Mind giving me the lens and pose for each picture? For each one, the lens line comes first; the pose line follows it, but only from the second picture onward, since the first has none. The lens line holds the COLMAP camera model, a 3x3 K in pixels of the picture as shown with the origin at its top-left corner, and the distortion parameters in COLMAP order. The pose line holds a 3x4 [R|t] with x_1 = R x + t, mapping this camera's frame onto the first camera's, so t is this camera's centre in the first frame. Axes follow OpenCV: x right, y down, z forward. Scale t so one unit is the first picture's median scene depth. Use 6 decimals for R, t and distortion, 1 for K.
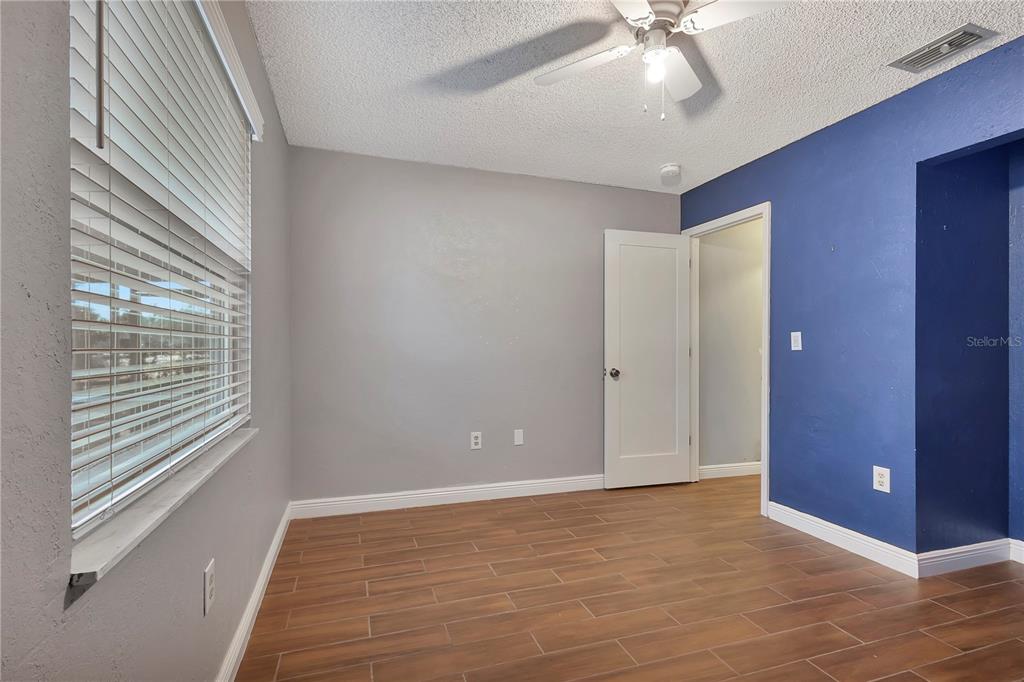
lens RADIAL K [[476.3, 0, 509.3], [0, 476.3, 341.3], [0, 0, 1]] dist [0.015126, -0.004888]
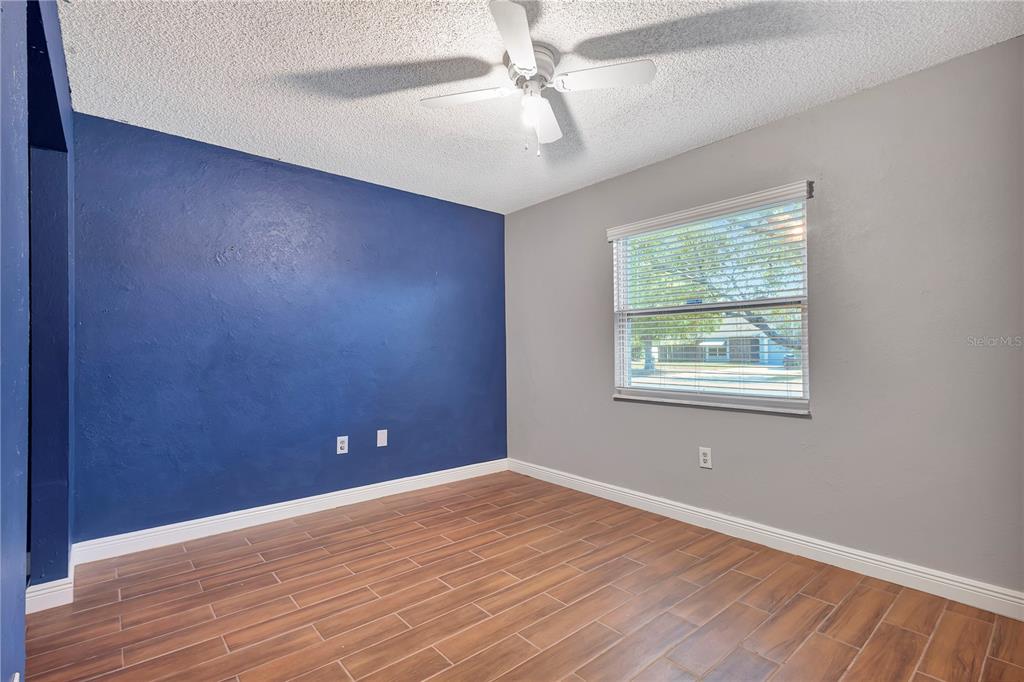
lens RADIAL K [[476.3, 0, 511.6], [0, 476.3, 346.1], [0, 0, 1]] dist [0.015126, -0.004888]
pose [[-0.925120, -0.006253, -0.379623, 0.670930], [0.004800, 0.999592, -0.028164, 0.027030], [0.379645, -0.027877, -0.924712, 1.729634]]
